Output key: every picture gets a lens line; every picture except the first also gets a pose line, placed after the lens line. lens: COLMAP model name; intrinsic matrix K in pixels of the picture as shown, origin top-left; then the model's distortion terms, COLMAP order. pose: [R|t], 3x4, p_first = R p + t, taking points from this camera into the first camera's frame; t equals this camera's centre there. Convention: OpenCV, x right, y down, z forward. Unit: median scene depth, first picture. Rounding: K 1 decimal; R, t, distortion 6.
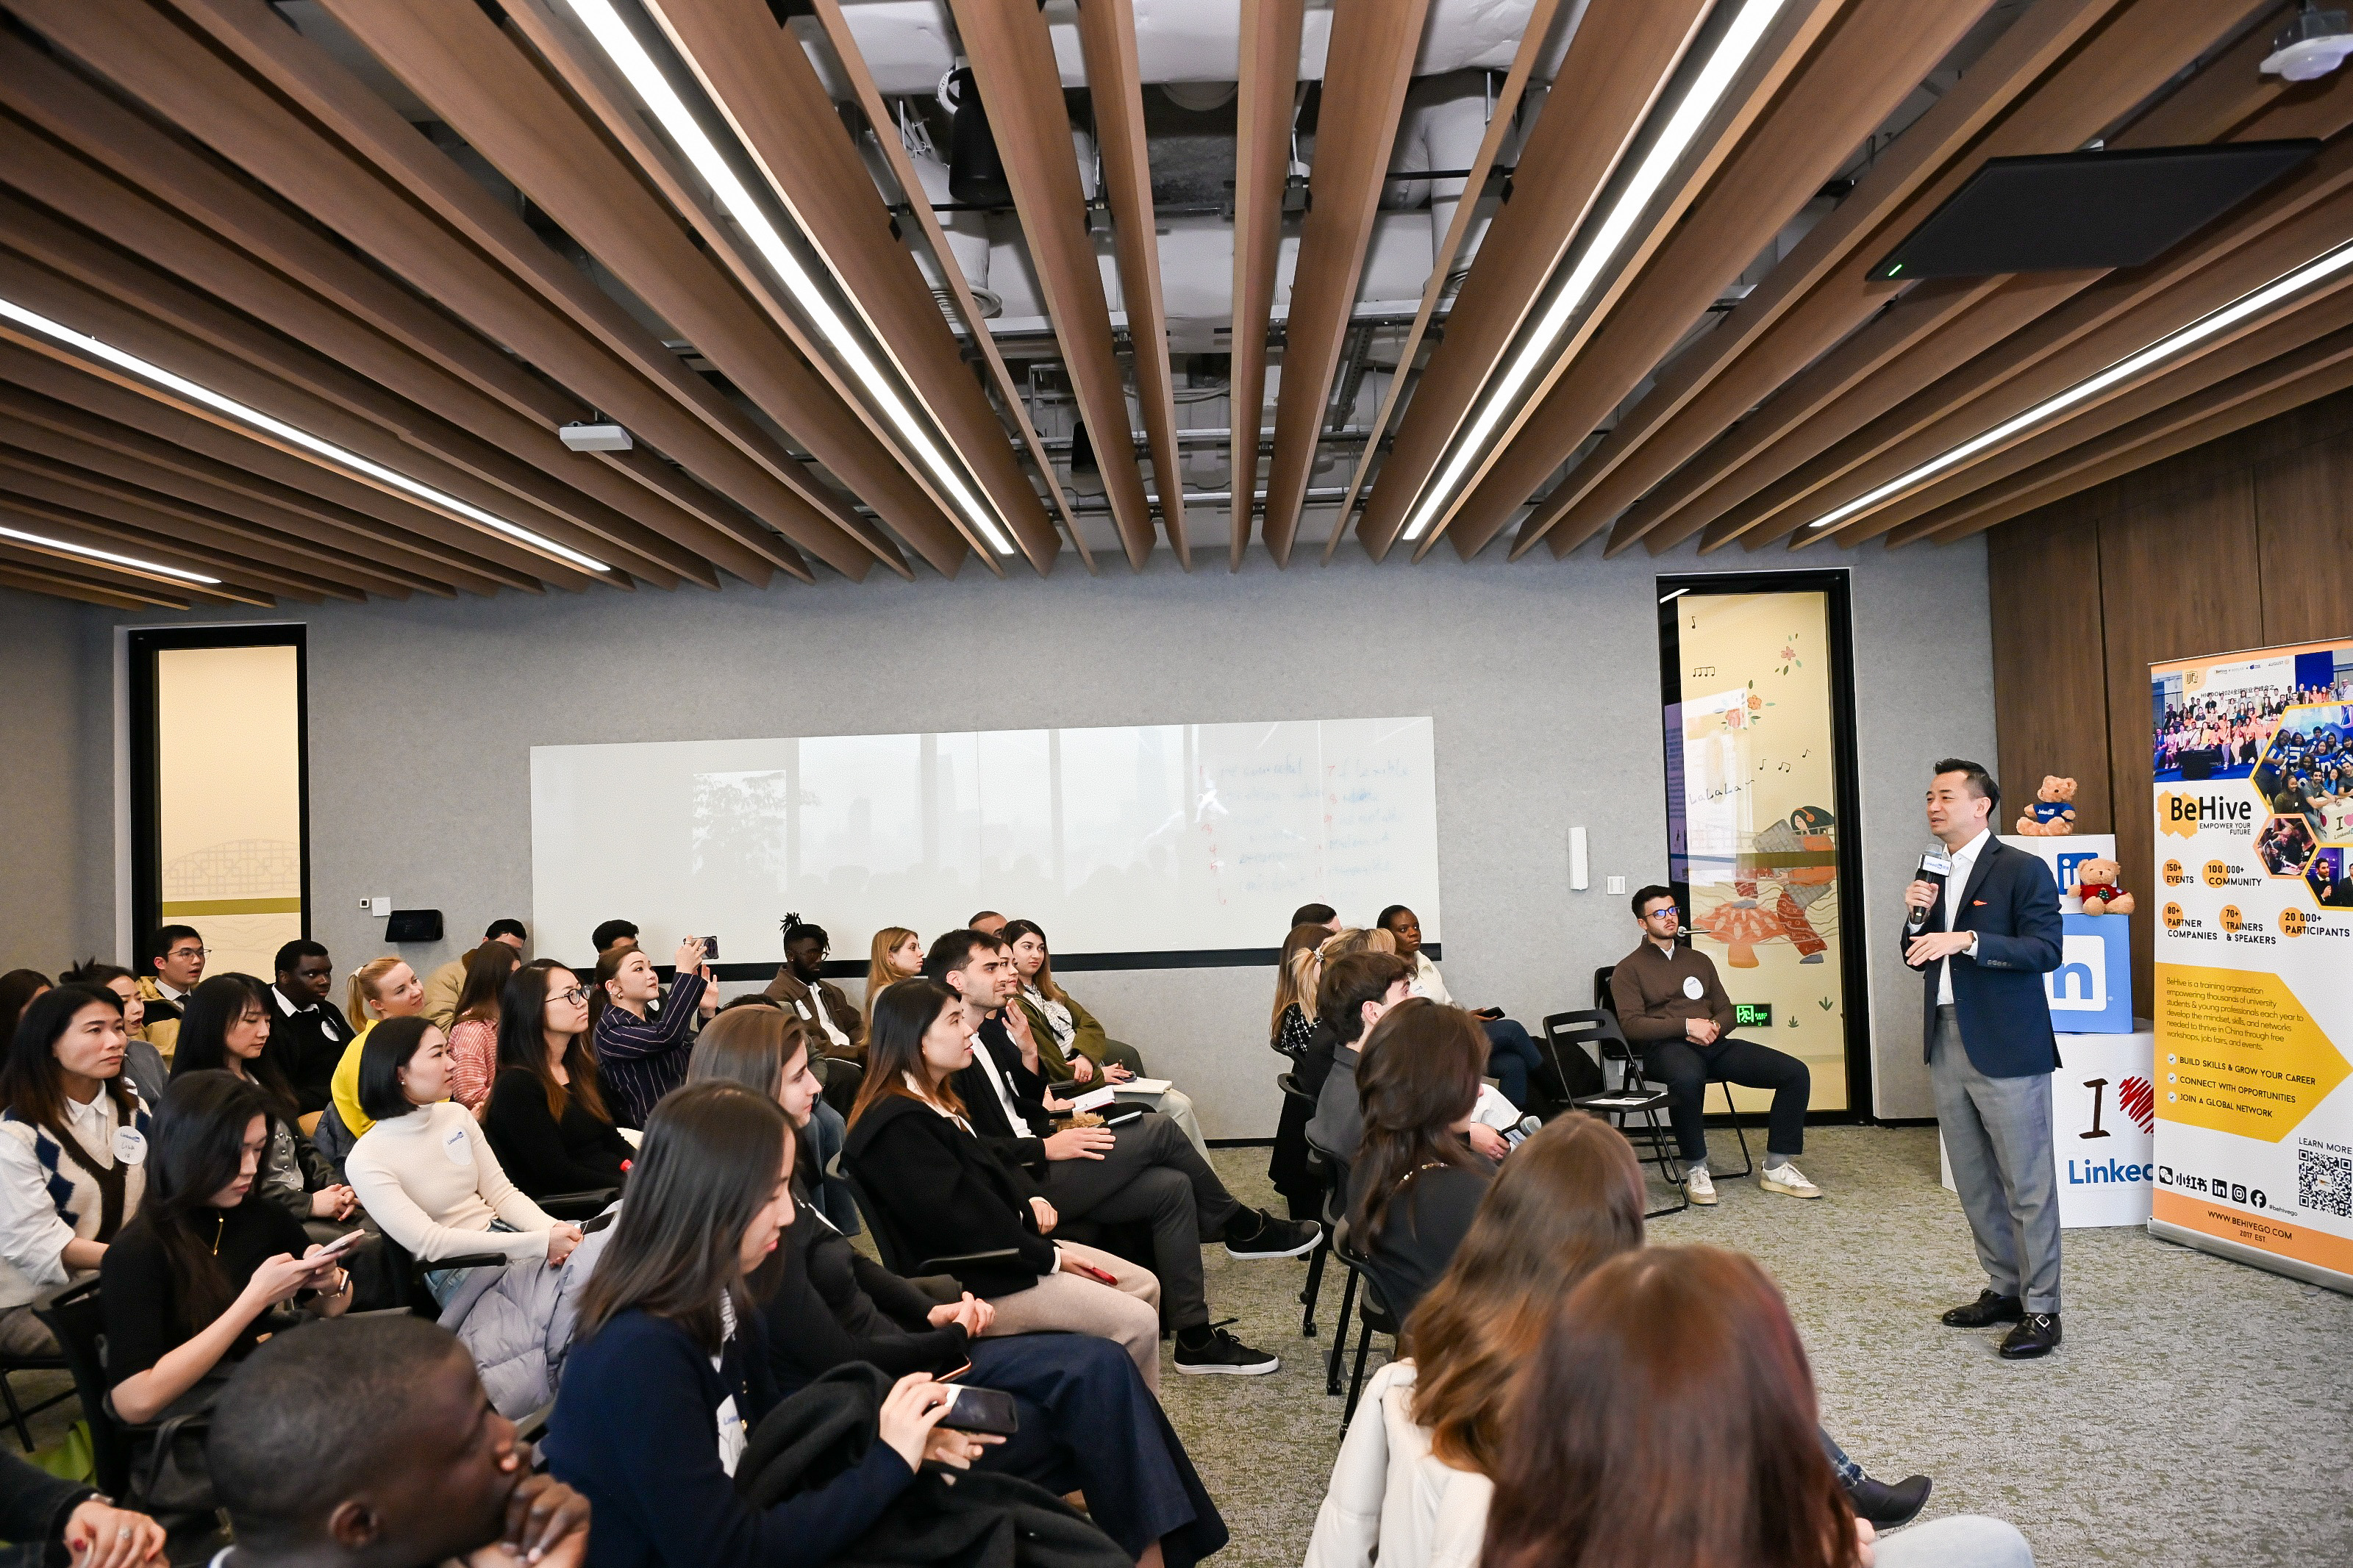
lens RADIAL K [[1576.9, 0, 1171.0], [0, 1576.9, 788.1], [0, 0, 1]] dist [0.001355, -0.002557]
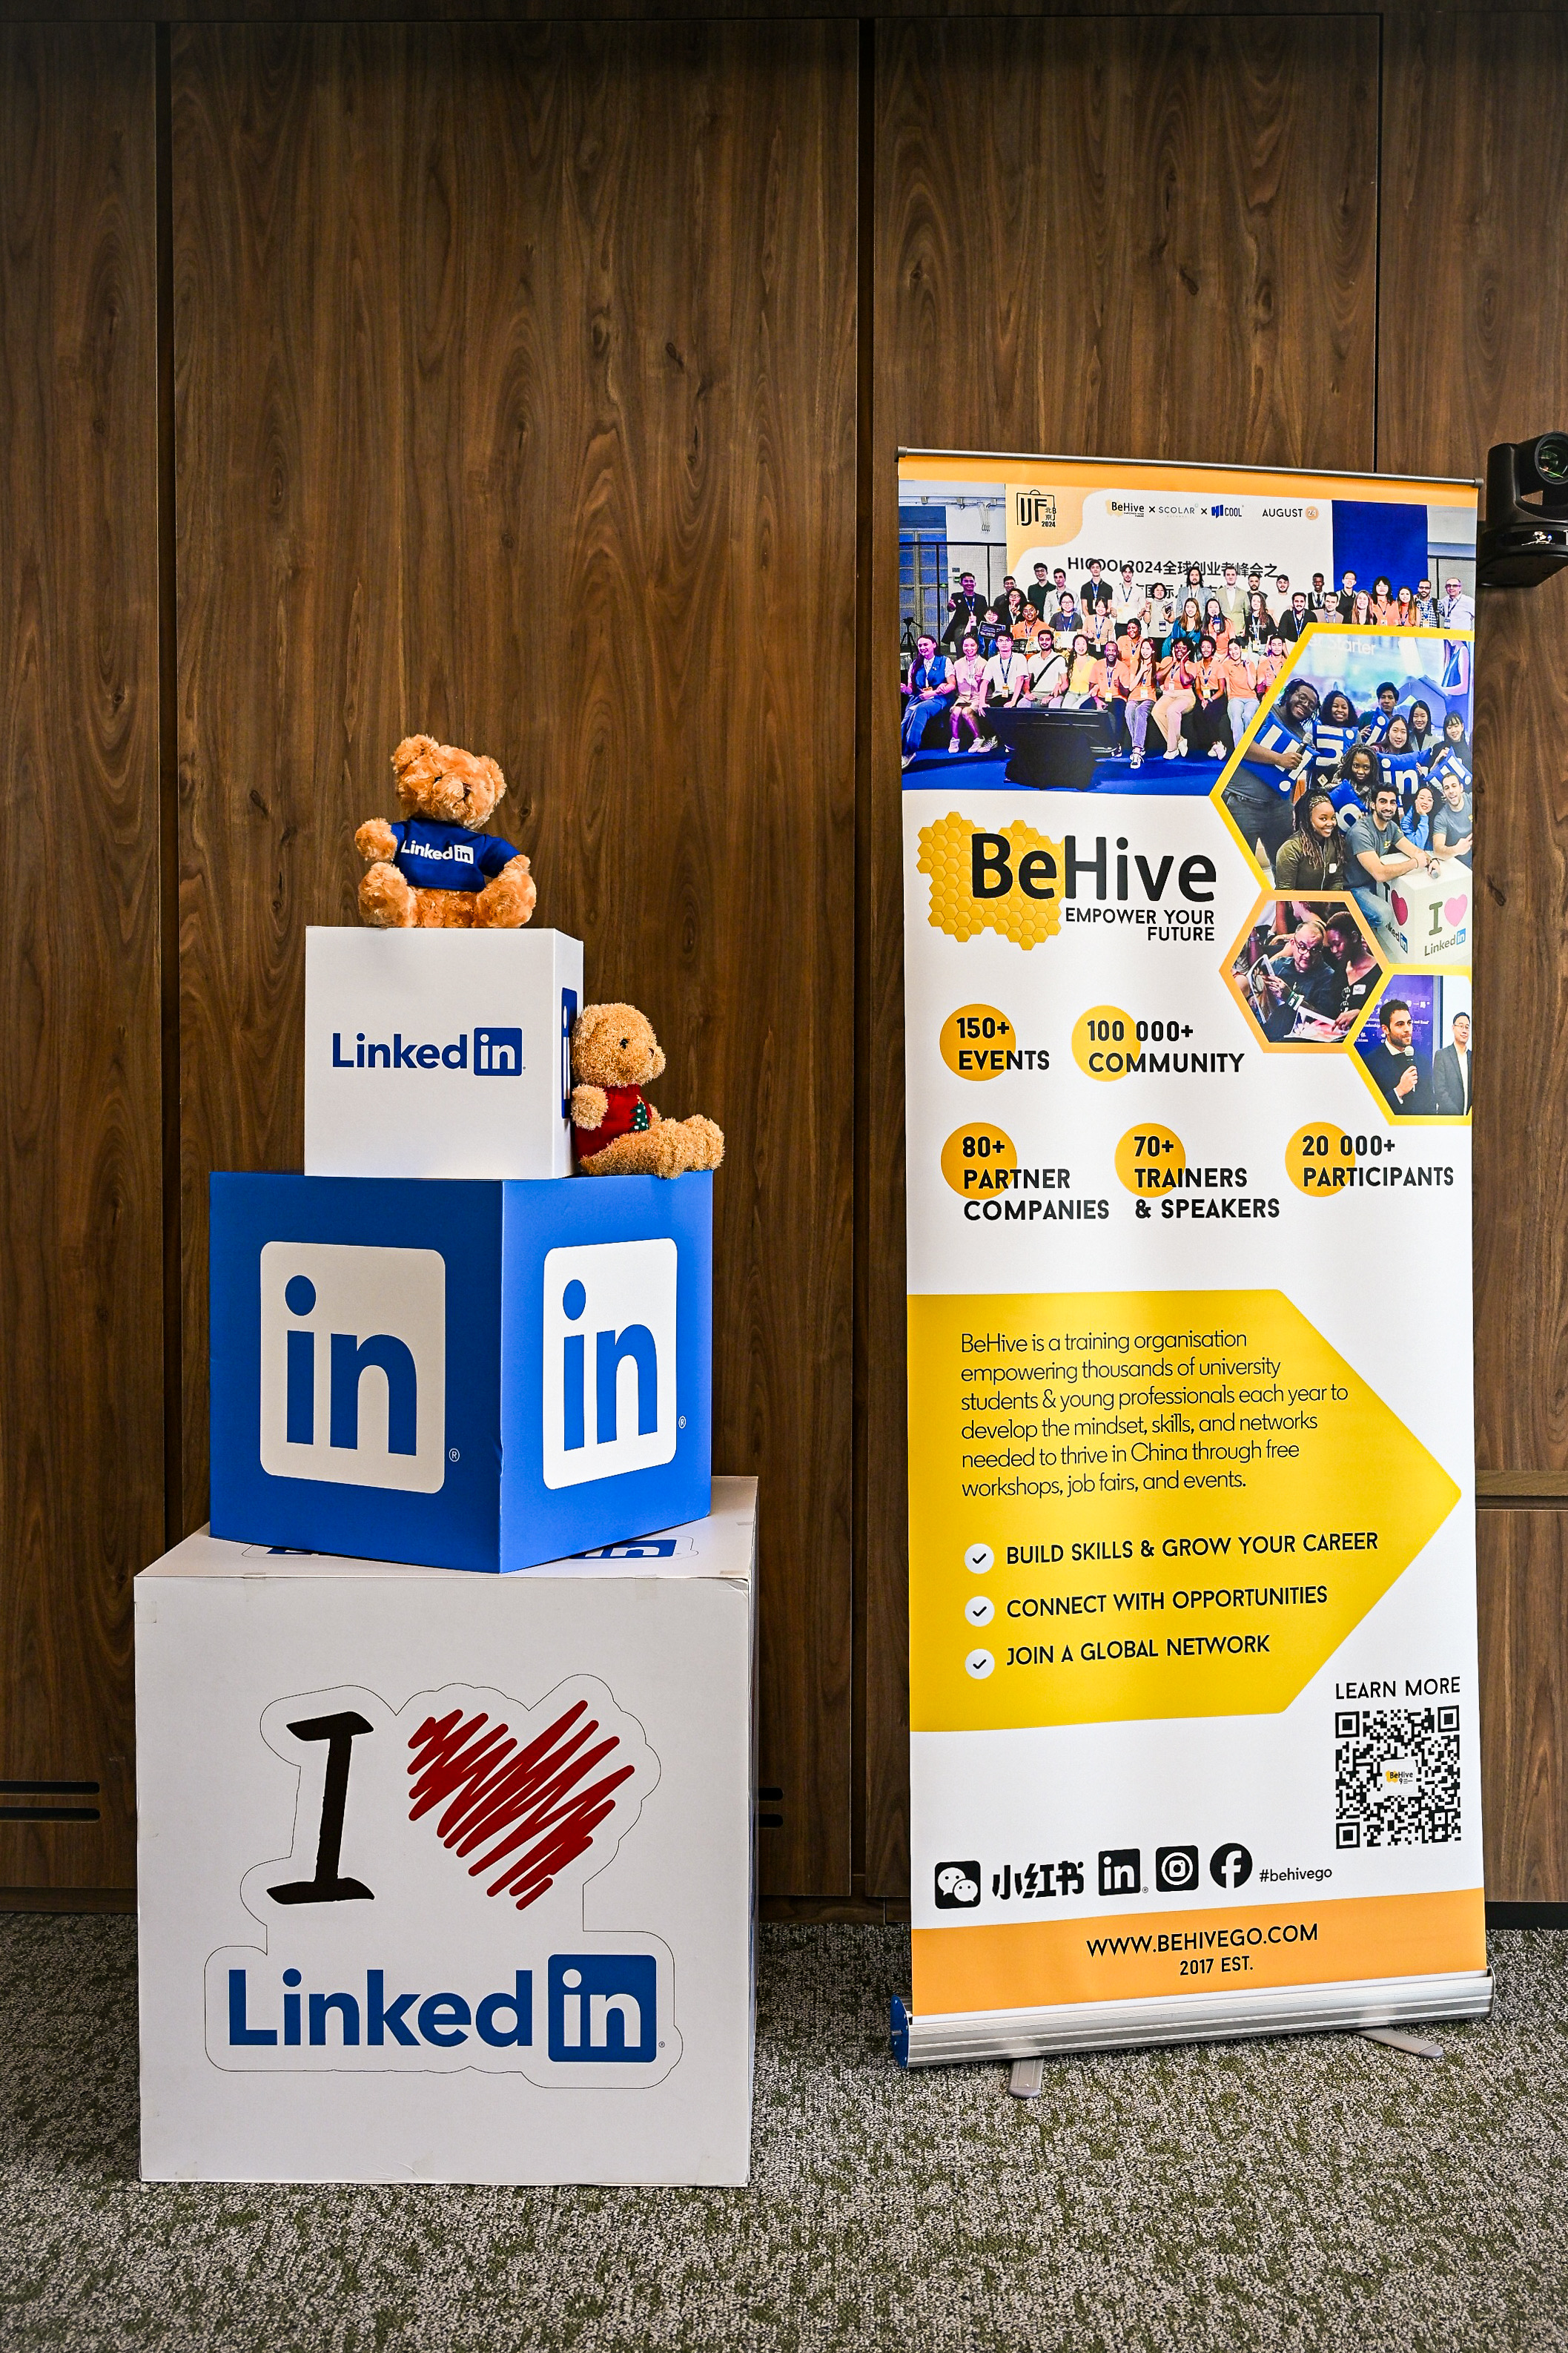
lens RADIAL K [[2466.2, 0, 794.4], [0, 2466.2, 1184.5], [0, 0, 1]] dist [0.011290, 0.000000]
pose [[-0.012869, -0.010155, 0.999866, 0.068926], [-0.028355, 0.999550, 0.009786, 0.078607], [-0.999515, -0.028225, -0.013151, 1.006502]]
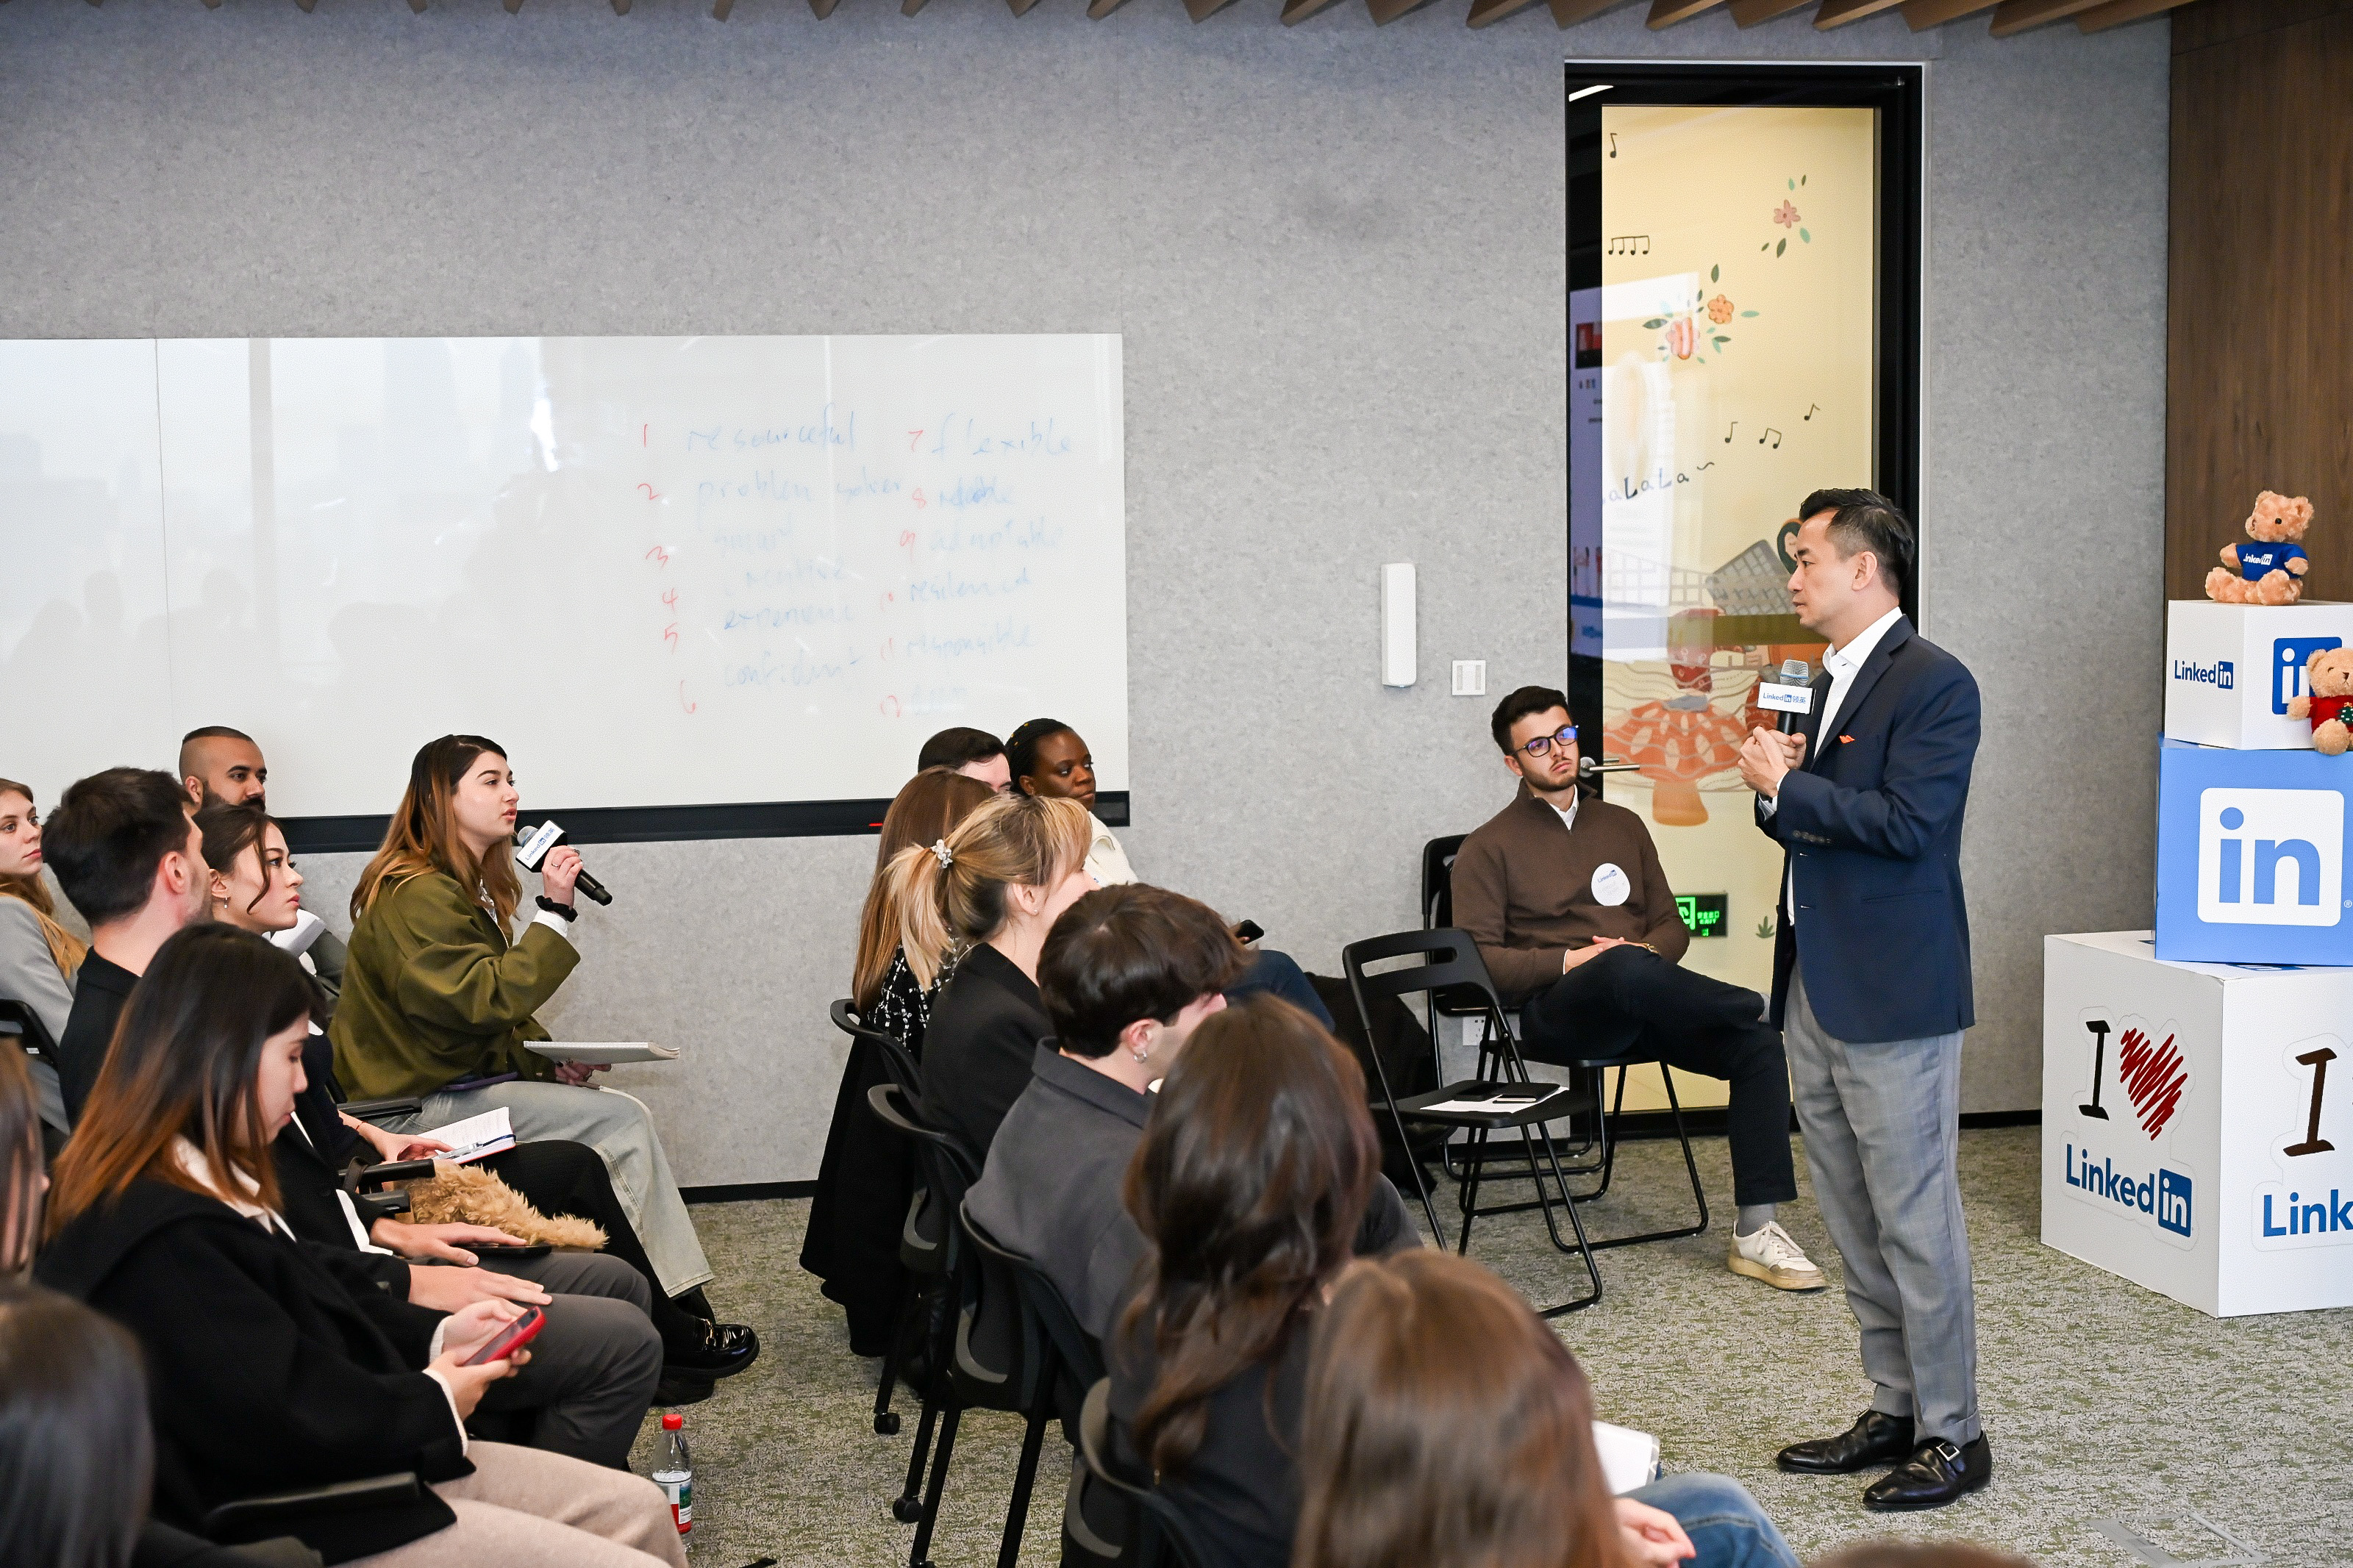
lens RADIAL K [[3285.5, 0, 1192.9], [0, 3285.5, 801.7], [0, 0, 1]] dist [0.012019, 0.000000]
pose [[0.975916, -0.003764, 0.218113, -0.049228], [-0.022267, 0.992910, 0.116762, -0.027639], [-0.217006, -0.118806, 0.968913, -0.021472]]
